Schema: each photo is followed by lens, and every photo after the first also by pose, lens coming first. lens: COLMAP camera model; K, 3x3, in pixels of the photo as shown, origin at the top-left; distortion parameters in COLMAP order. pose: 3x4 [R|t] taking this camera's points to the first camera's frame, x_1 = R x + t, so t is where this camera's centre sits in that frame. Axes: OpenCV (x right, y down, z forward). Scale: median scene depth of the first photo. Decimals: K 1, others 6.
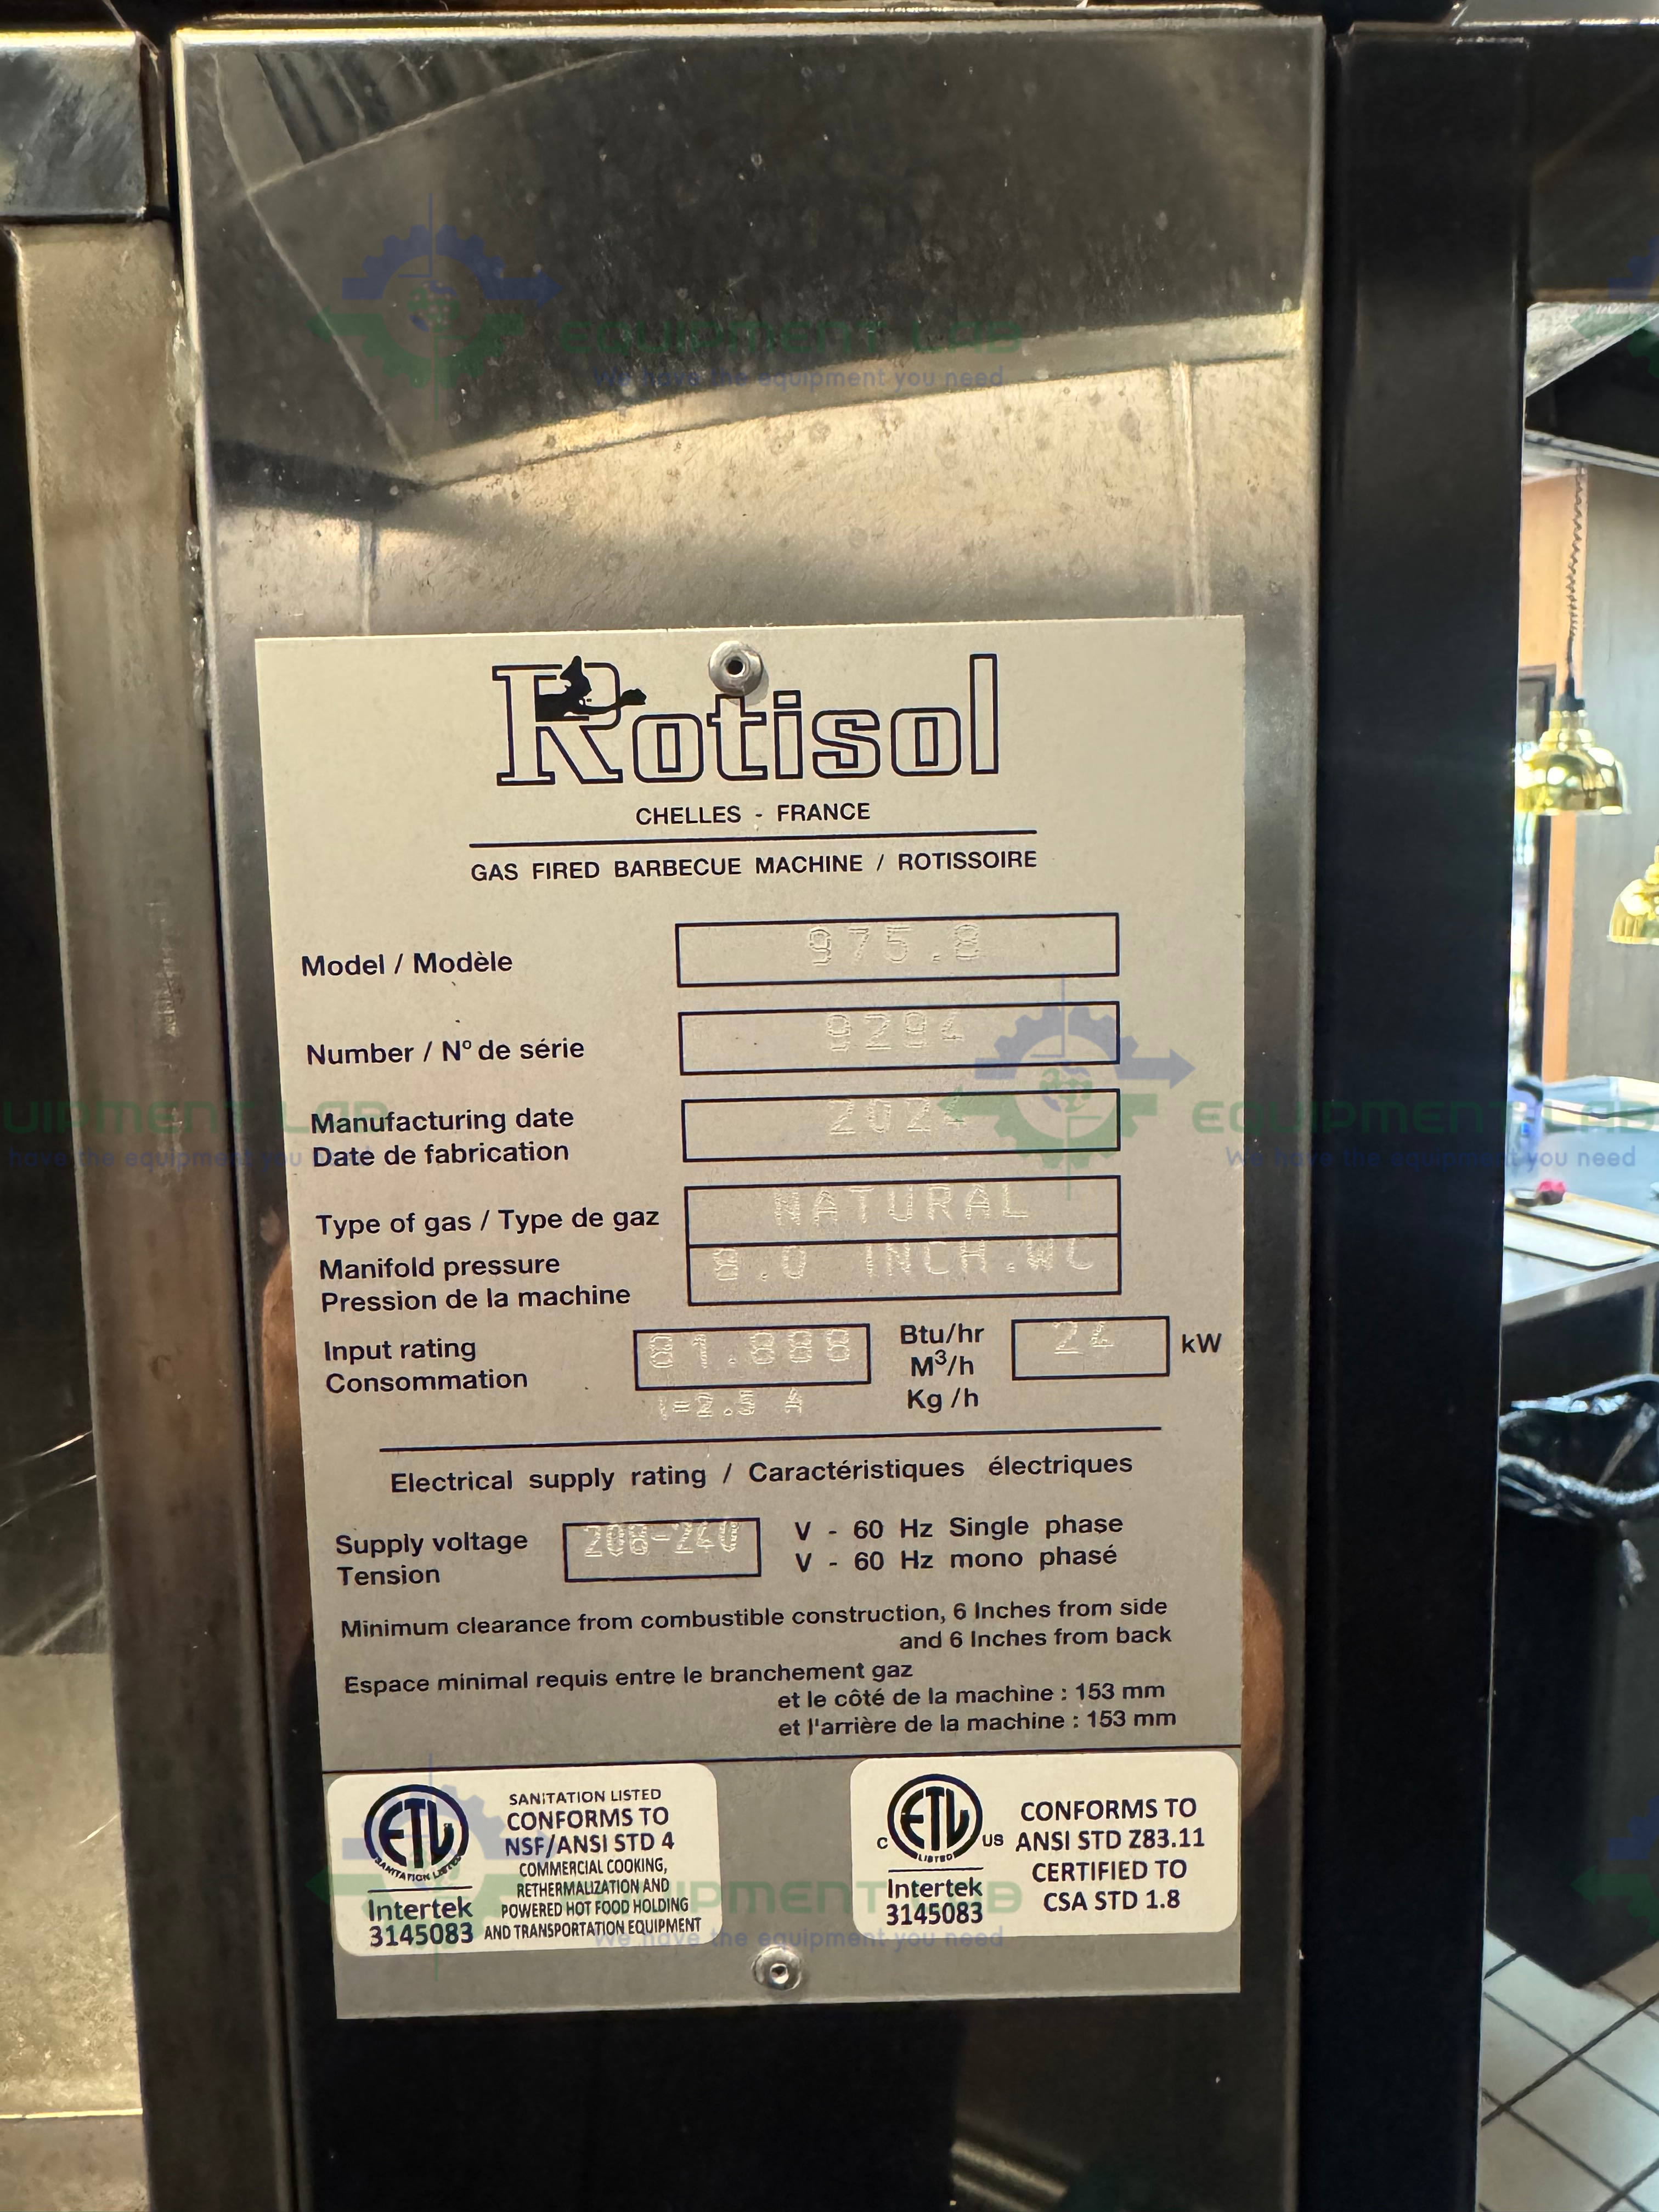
lens RADIAL K [[1577.5, 0, 828.2], [0, 1577.5, 1108.9], [0, 0, 1]] dist [0.027341, -0.024421]
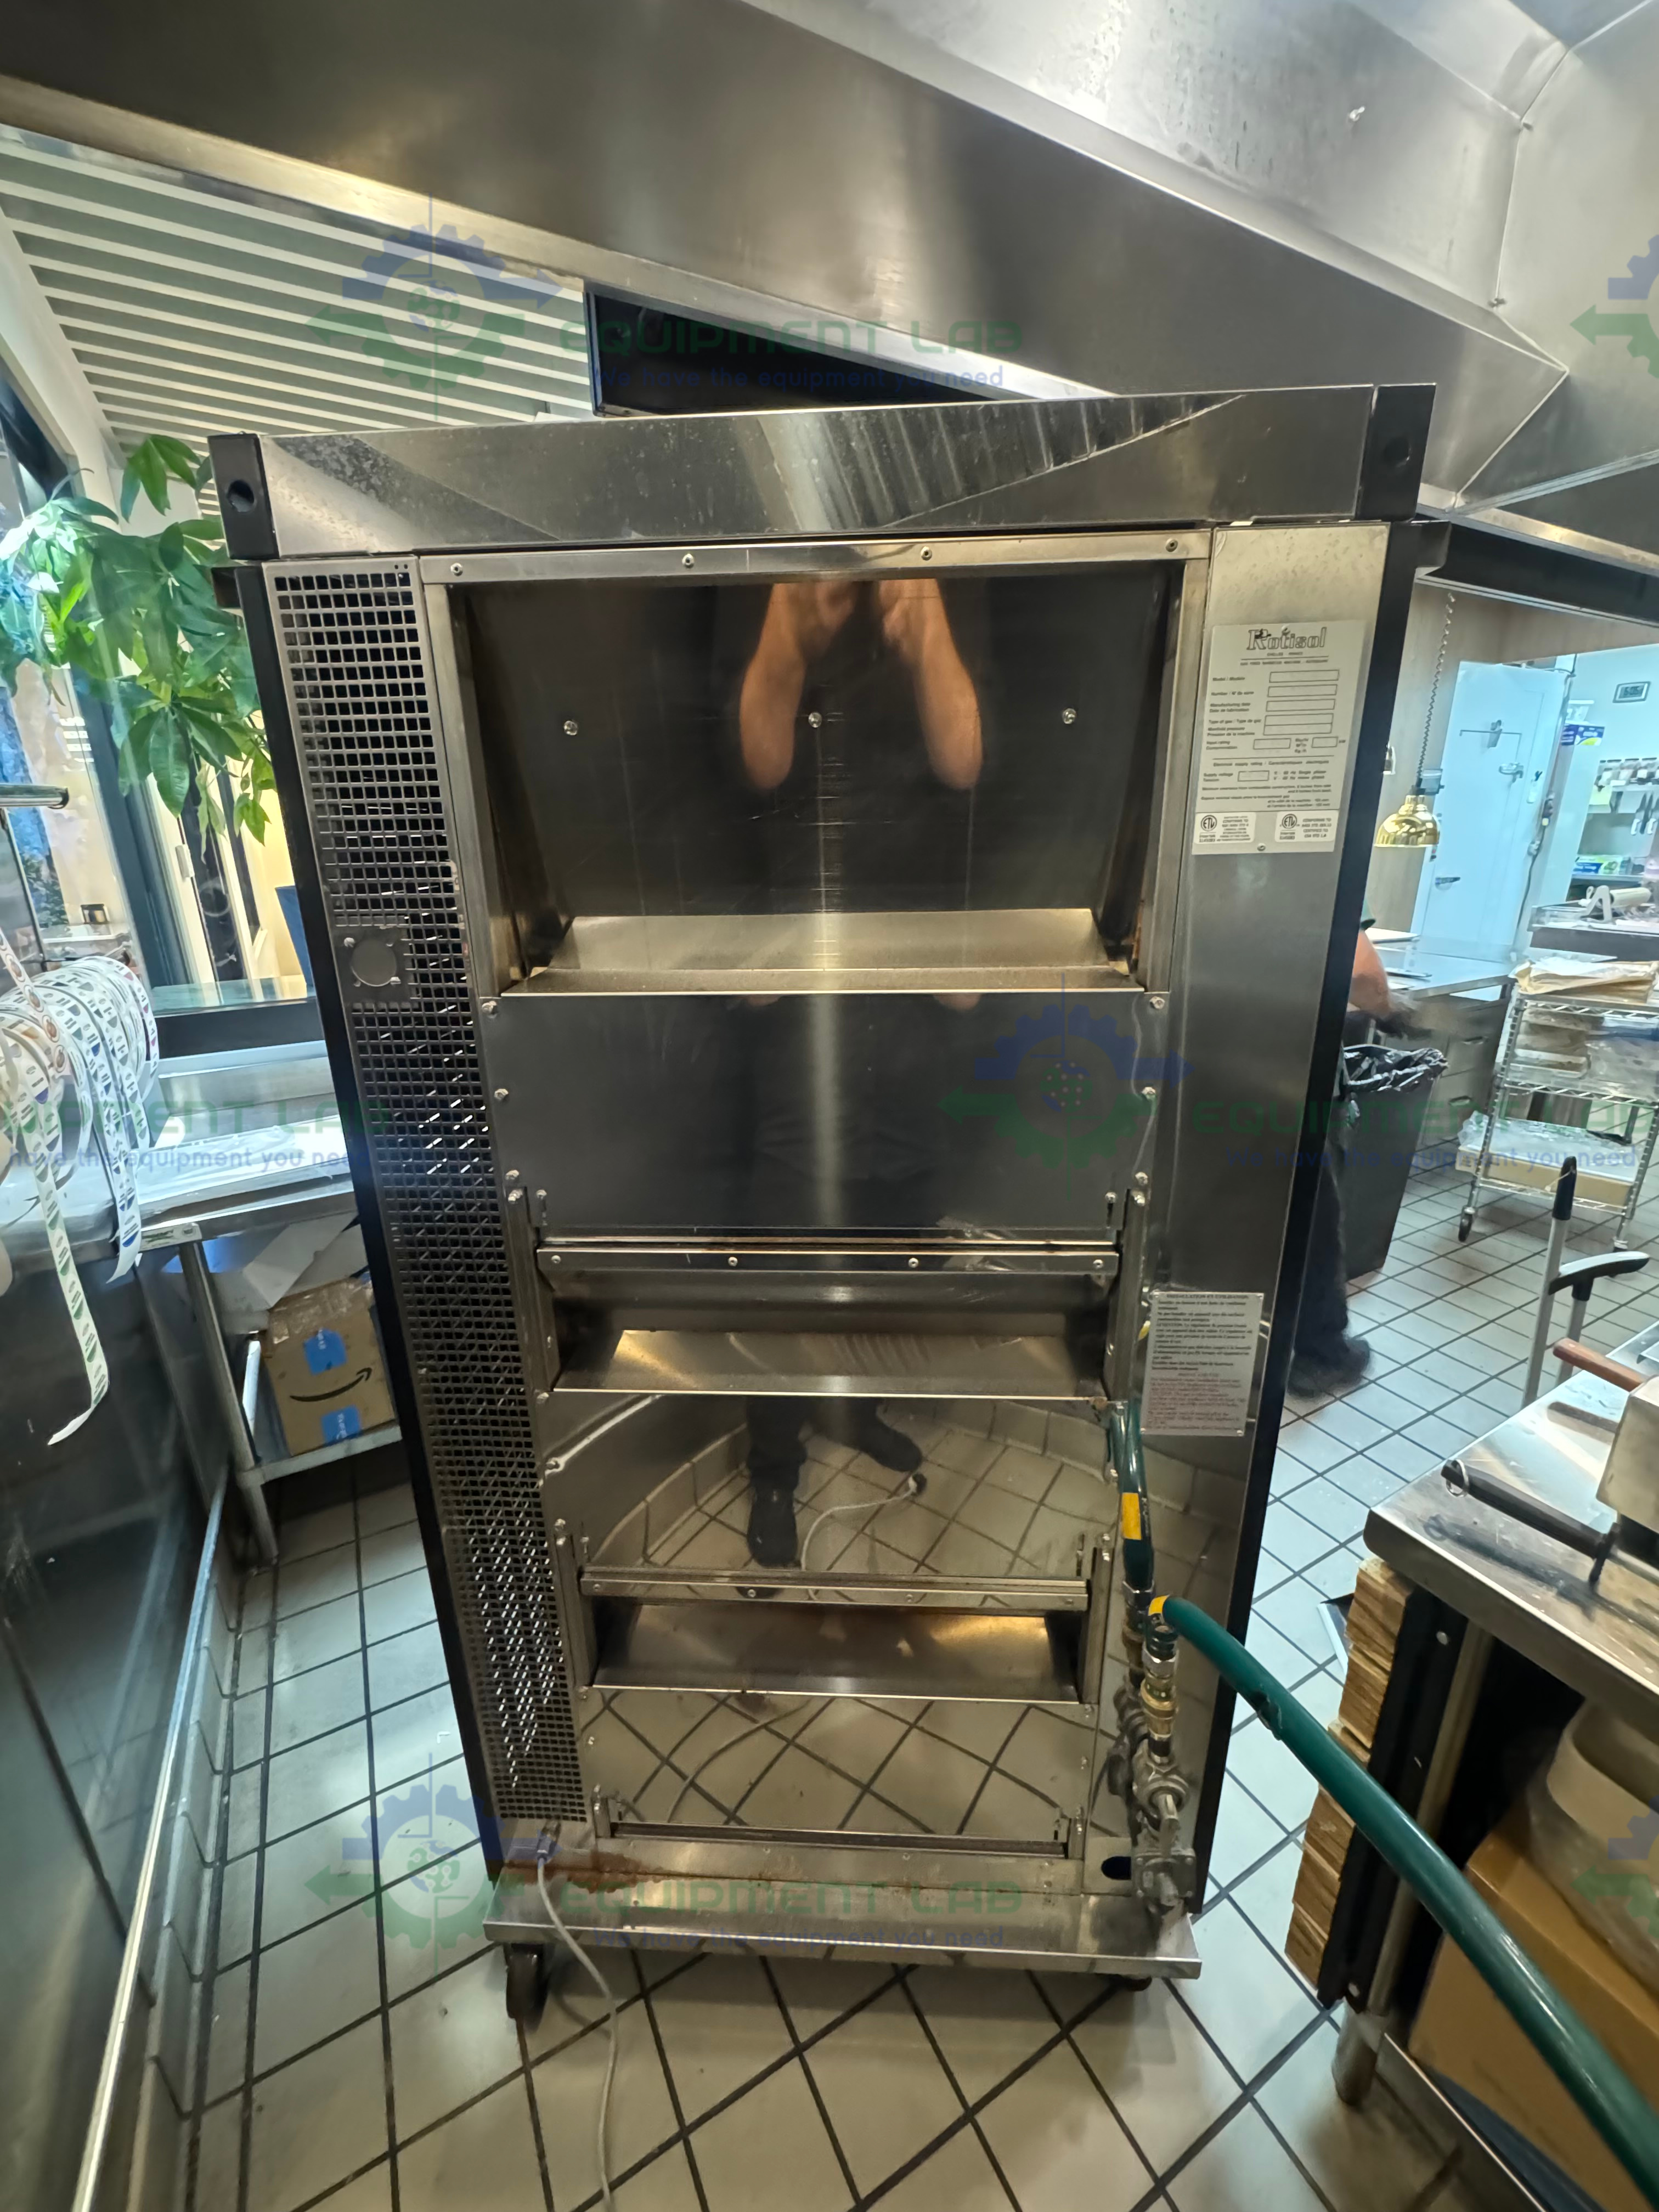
lens RADIAL K [[889.9, 0, 838.4], [0, 889.9, 1105.5], [0, 0, 1]] dist [0.000057, 0.000005]
pose [[0.997794, 0.021249, -0.062896, -1.574827], [-0.007521, 0.977476, 0.210913, 0.854365], [0.065961, -0.209974, 0.975479, -3.032621]]
